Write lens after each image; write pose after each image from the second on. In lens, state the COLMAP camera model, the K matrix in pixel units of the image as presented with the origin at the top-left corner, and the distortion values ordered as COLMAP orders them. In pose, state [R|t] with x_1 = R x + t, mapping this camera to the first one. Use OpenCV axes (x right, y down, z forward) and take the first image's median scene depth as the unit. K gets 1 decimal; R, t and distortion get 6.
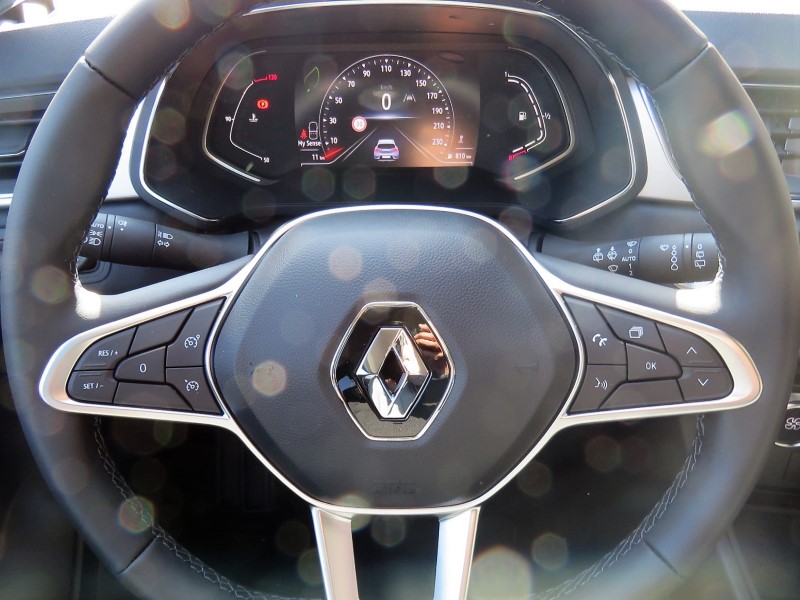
lens RADIAL K [[620.6, 0, 400.0], [0, 620.6, 300.0], [0, 0, 1]] dist [-0.000735, 0.002659]
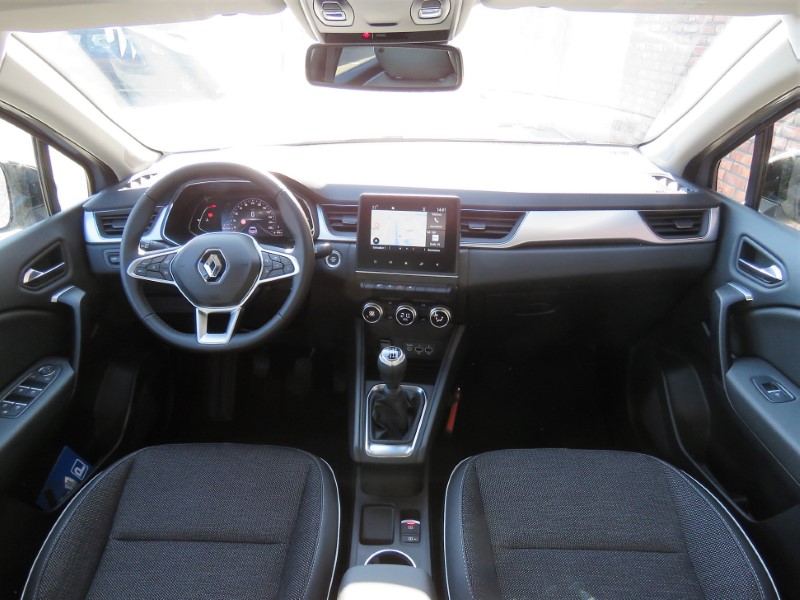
lens RADIAL K [[491.2, 0, 399.4], [0, 491.2, 328.2], [0, 0, 1]] dist [-0.000769, 0.000650]
pose [[0.999938, 0.004386, -0.010196, 1.167508], [-0.005960, 0.987124, -0.159843, 0.962864], [0.009364, 0.159894, 0.987090, -1.986409]]
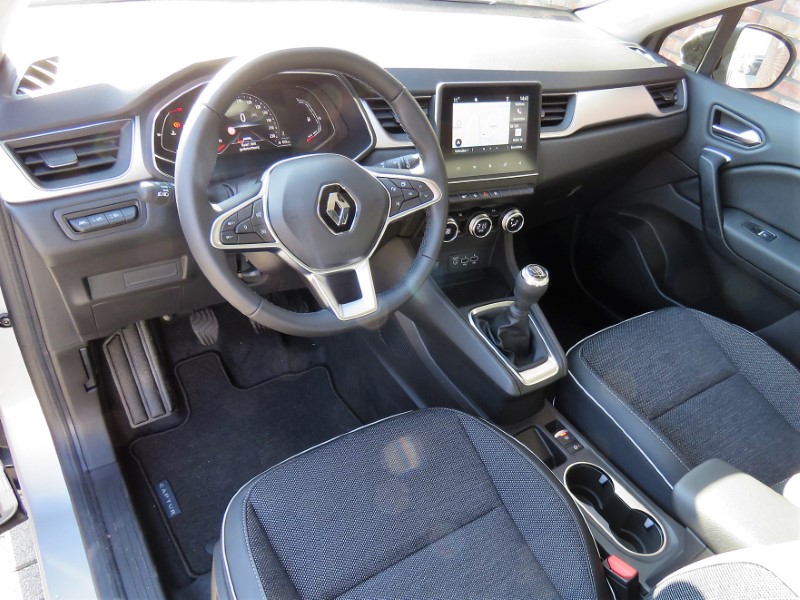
lens RADIAL K [[532.4, 0, 402.0], [0, 532.4, 314.3], [0, 0, 1]] dist [0.000021, -0.001287]
pose [[0.825733, -0.265941, 0.497433, -1.022856], [0.241483, 0.963646, 0.114333, 0.344558], [-0.509755, 0.025713, 0.859935, -1.139204]]
